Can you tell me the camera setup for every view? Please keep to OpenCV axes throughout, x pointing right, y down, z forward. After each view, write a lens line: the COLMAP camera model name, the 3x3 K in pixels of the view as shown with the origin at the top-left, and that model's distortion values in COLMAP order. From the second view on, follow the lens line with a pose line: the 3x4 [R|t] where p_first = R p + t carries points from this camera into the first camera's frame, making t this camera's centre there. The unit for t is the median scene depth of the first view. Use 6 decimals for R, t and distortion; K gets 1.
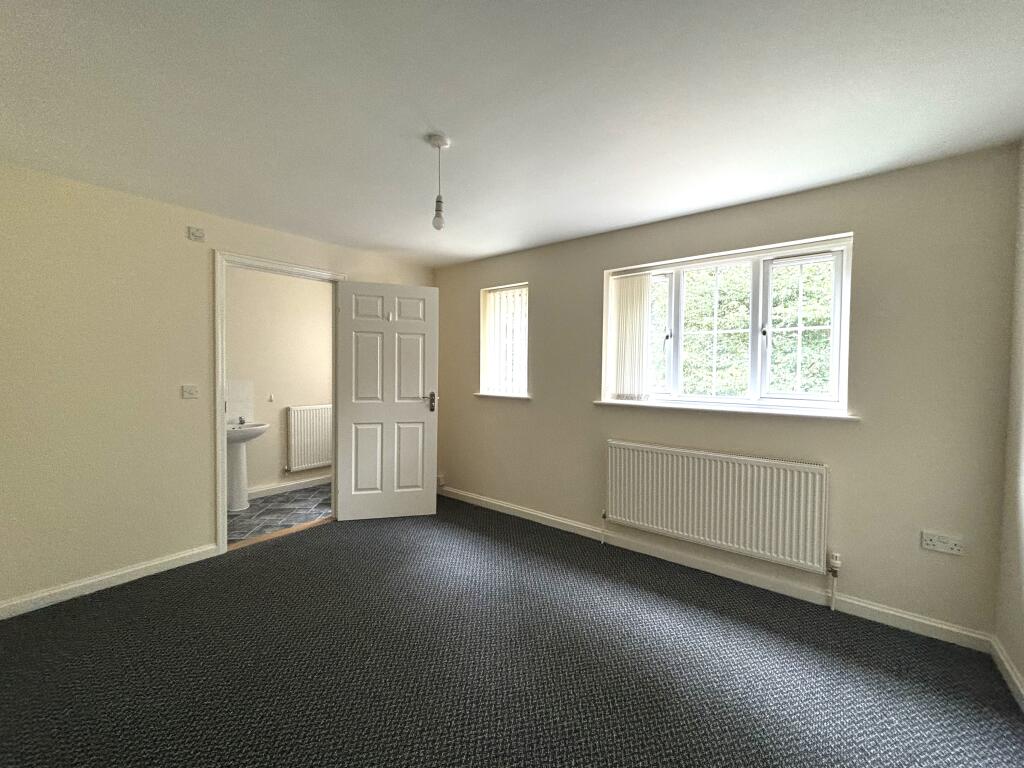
lens RADIAL K [[410.2, 0, 503.8], [0, 410.2, 378.3], [0, 0, 1]] dist [-0.000932, 0.000465]
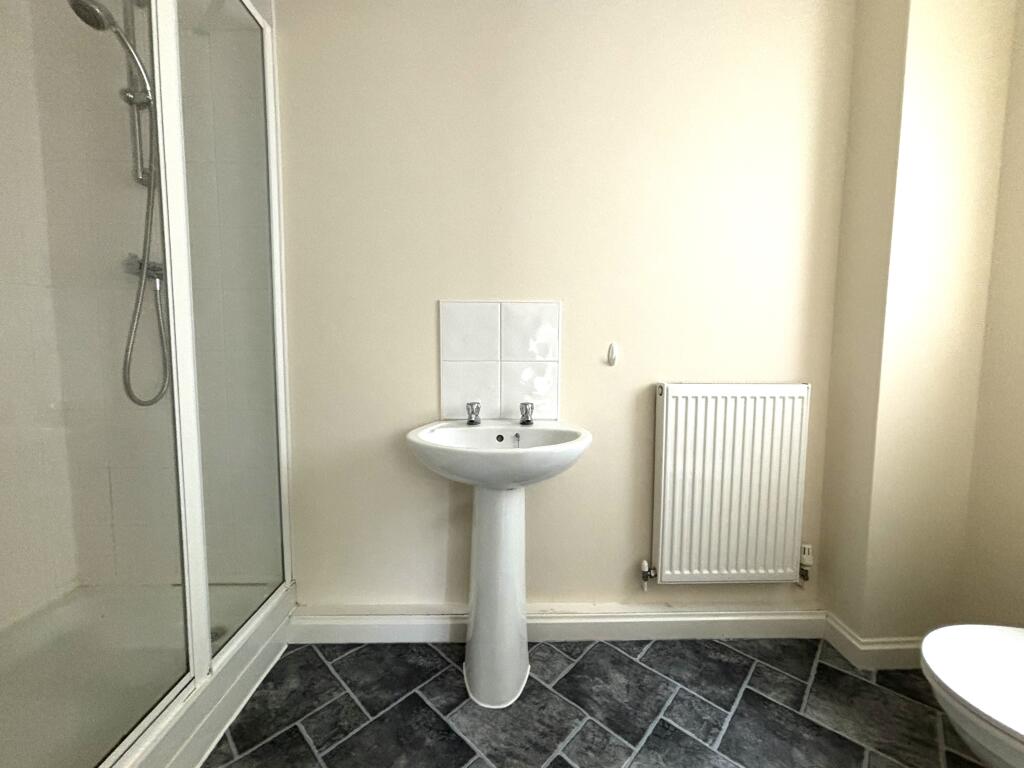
lens RADIAL K [[410.2, 0, 509.9], [0, 410.2, 383.9], [0, 0, 1]] dist [-0.000932, 0.000465]
pose [[0.642509, 0.065175, -0.763501, -0.356650], [-0.017609, 0.997369, 0.070321, 0.049764], [0.766076, -0.031737, 0.641966, 0.707283]]
